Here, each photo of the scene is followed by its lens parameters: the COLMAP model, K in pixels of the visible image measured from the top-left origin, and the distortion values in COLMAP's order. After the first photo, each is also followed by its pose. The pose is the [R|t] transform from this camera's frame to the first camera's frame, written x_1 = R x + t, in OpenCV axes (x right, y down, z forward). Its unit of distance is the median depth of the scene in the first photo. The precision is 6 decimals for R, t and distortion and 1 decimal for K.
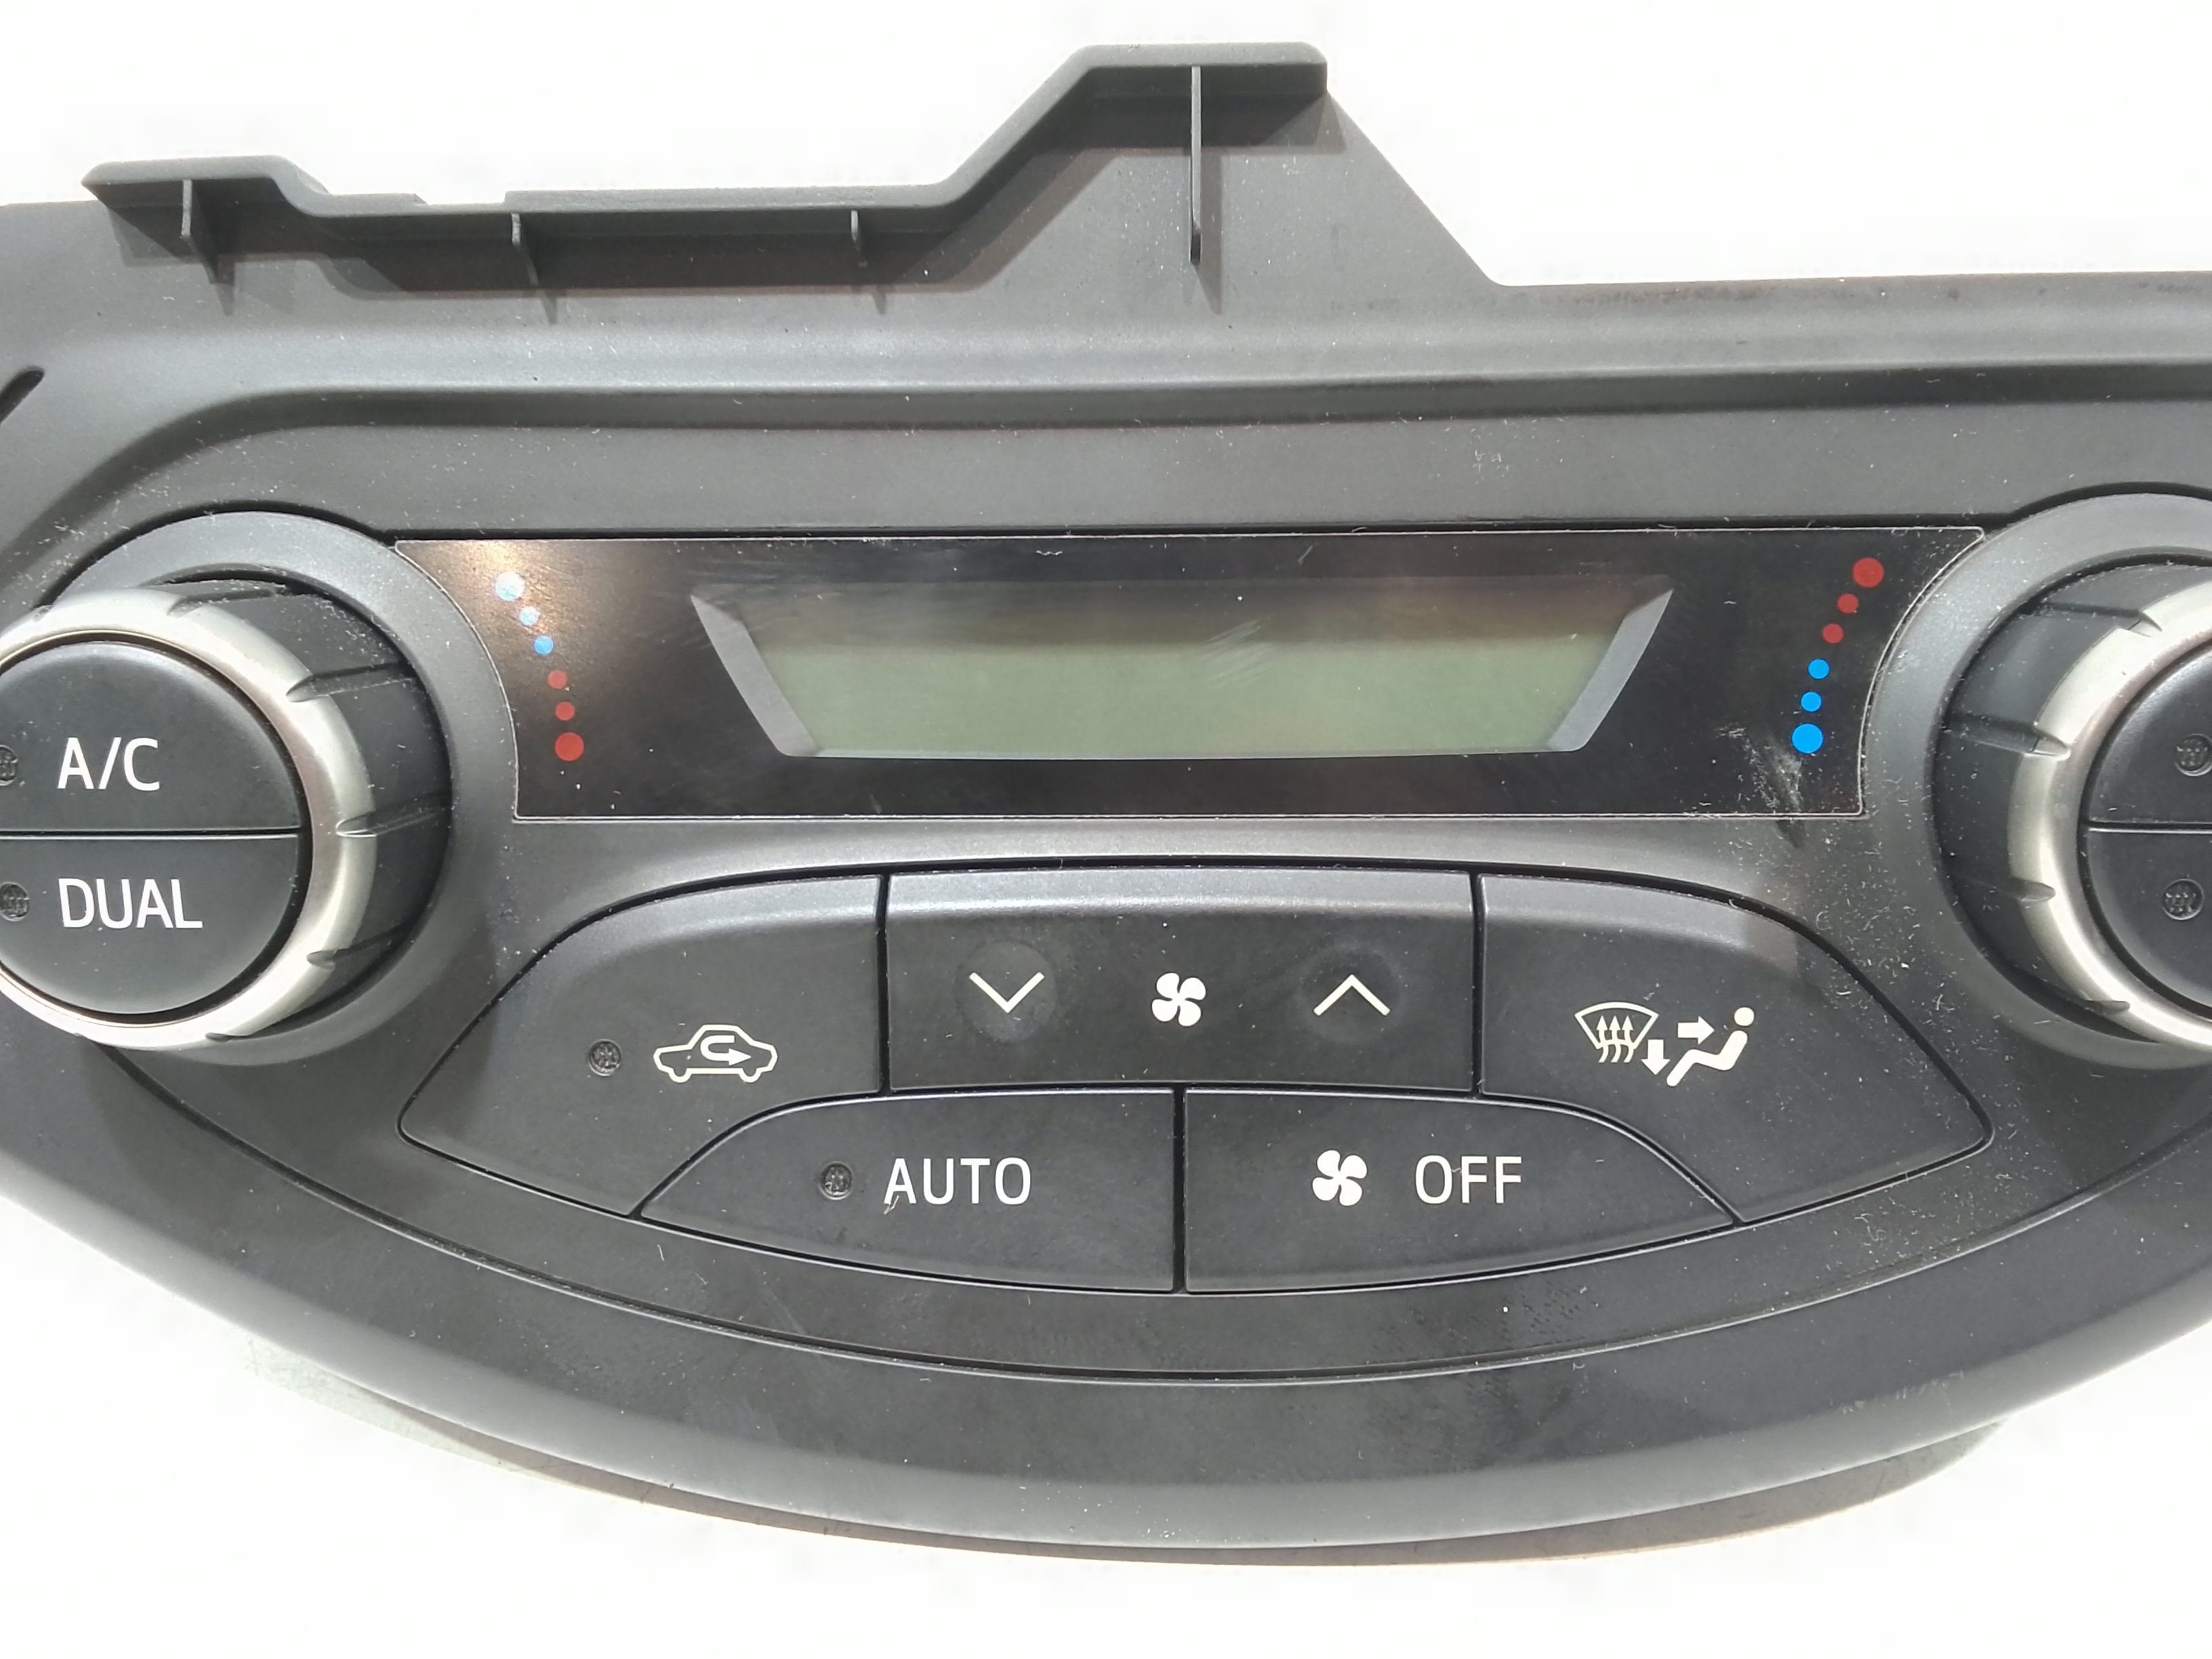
lens RADIAL K [[1715.8, 0, 1106.0], [0, 1715.8, 829.5], [0, 0, 1]] dist [0.073394, -0.122542]
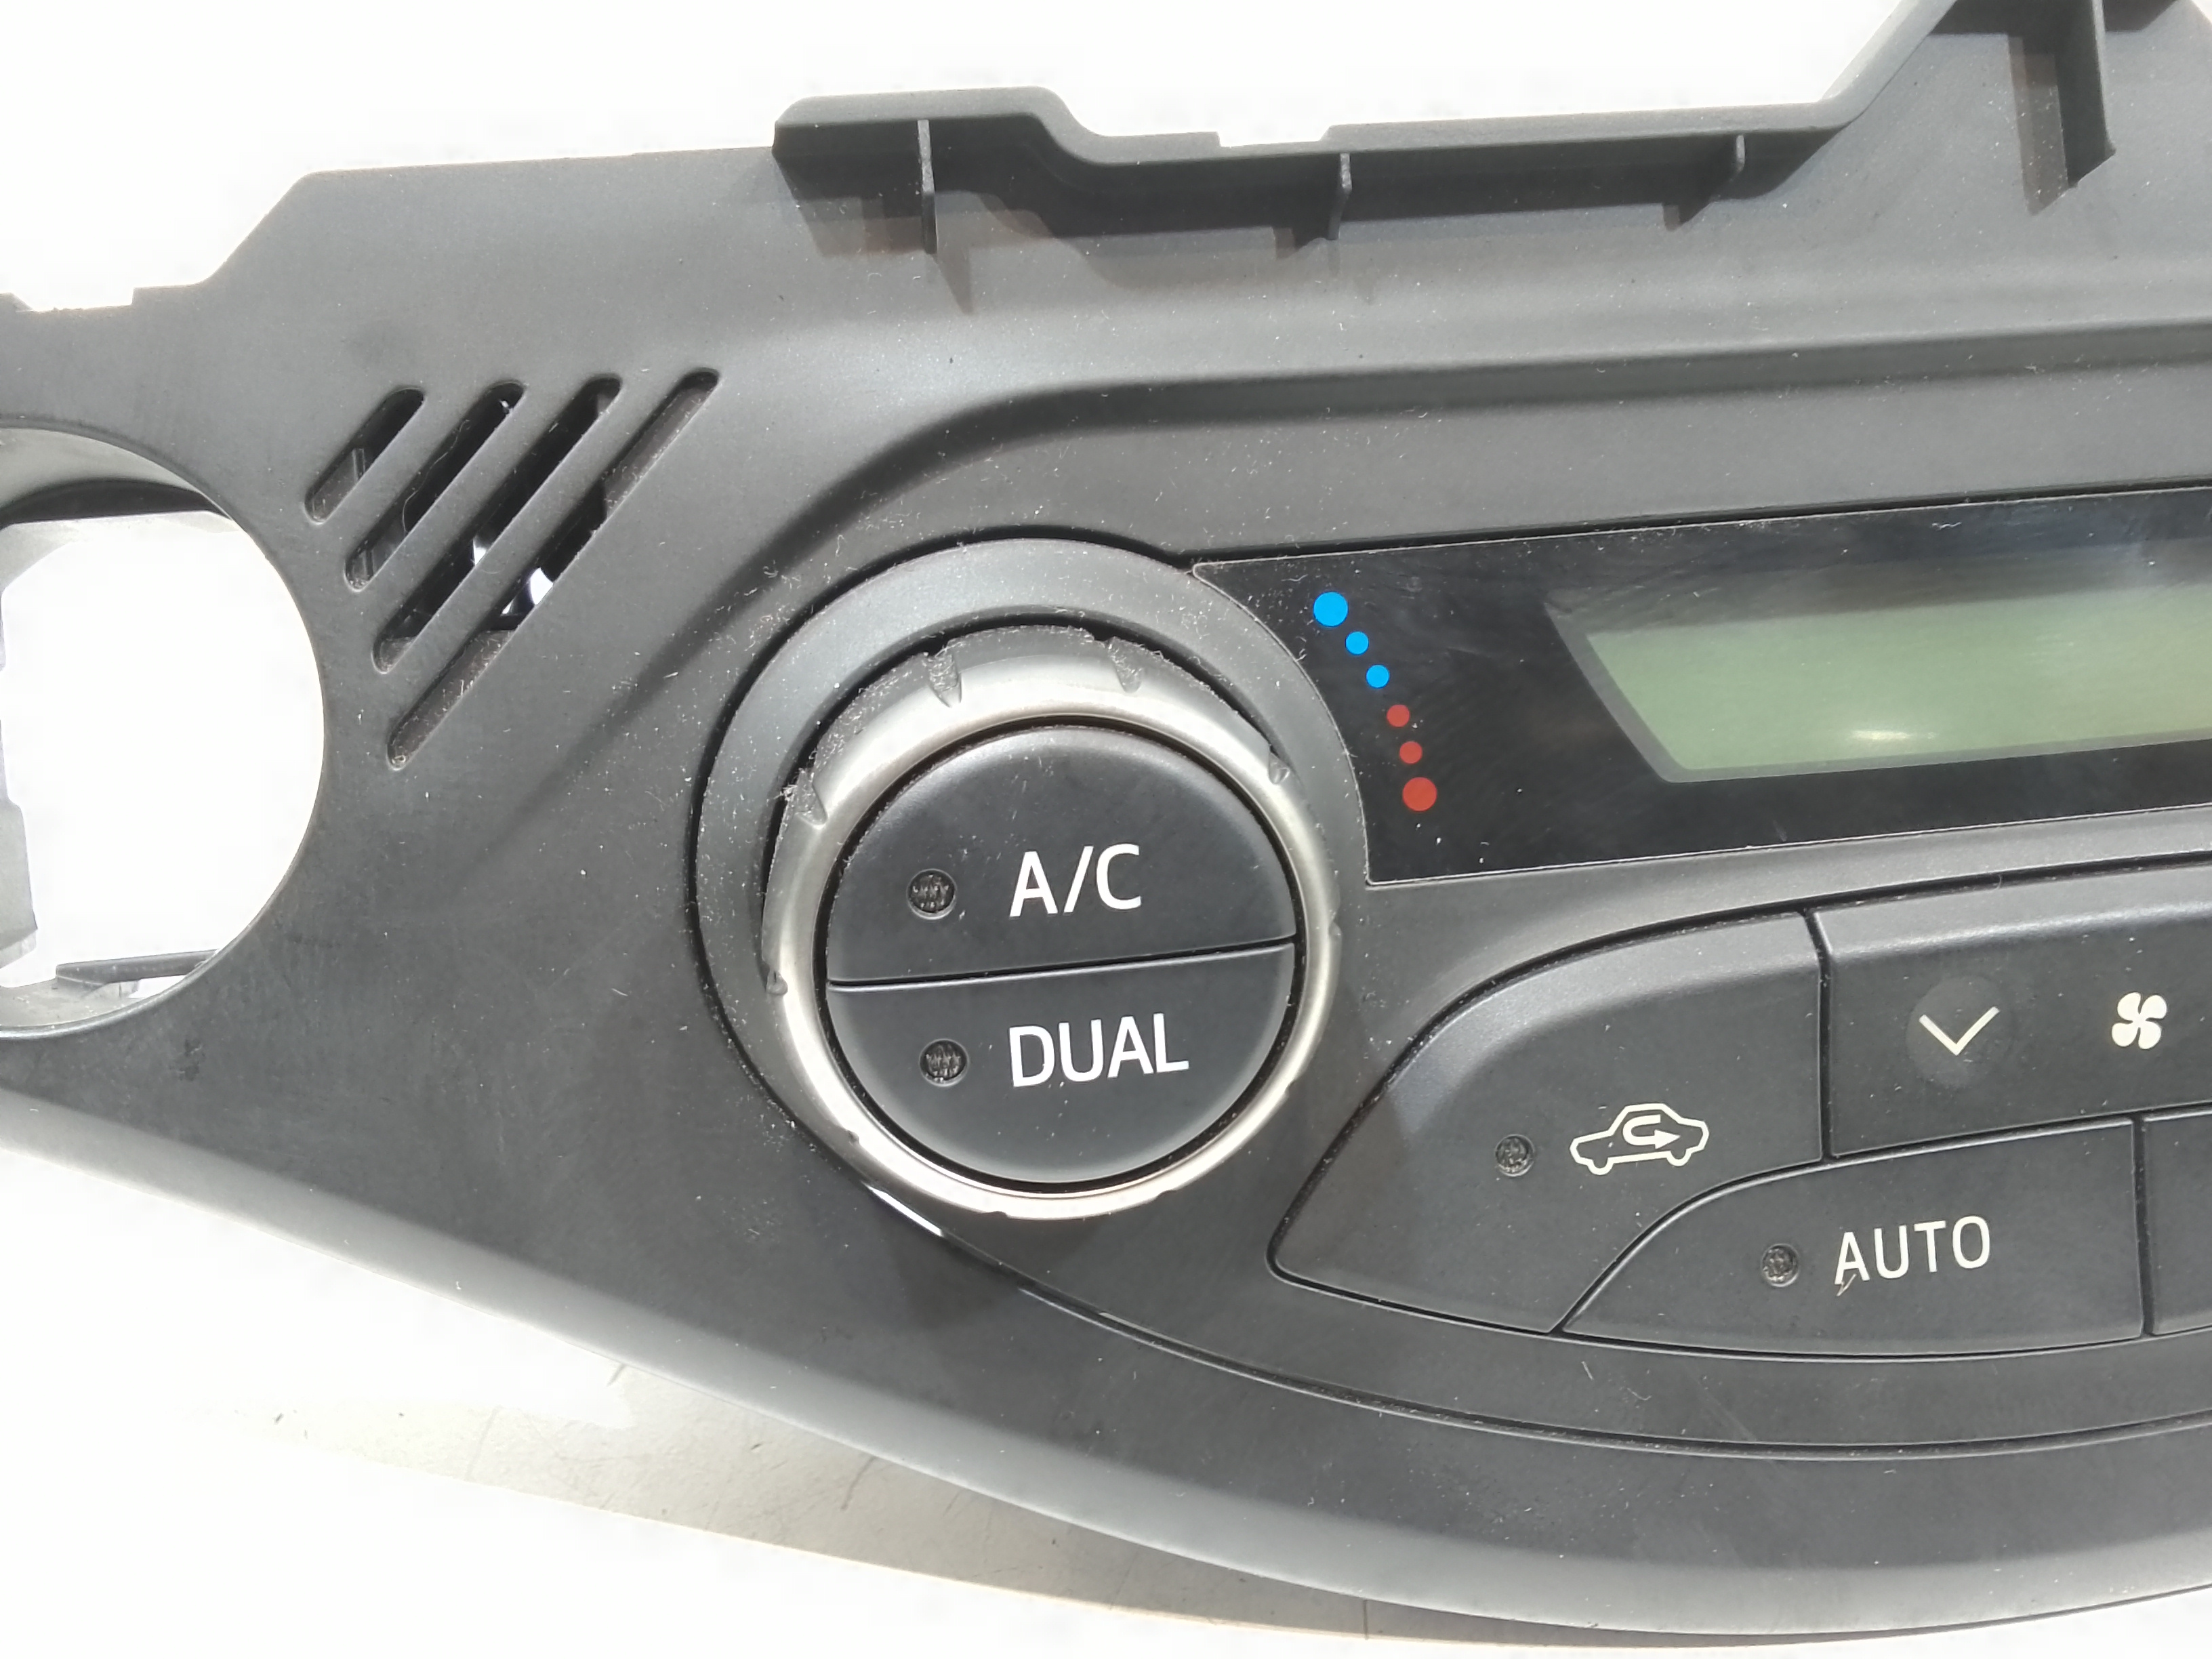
lens RADIAL K [[1715.8, 0, 1106.0], [0, 1715.8, 829.5], [0, 0, 1]] dist [0.073394, -0.122542]
pose [[0.983939, -0.089351, 0.154535, -0.609346], [0.081403, 0.995048, 0.057028, -0.093793], [-0.158865, -0.043533, 0.986340, 0.198837]]
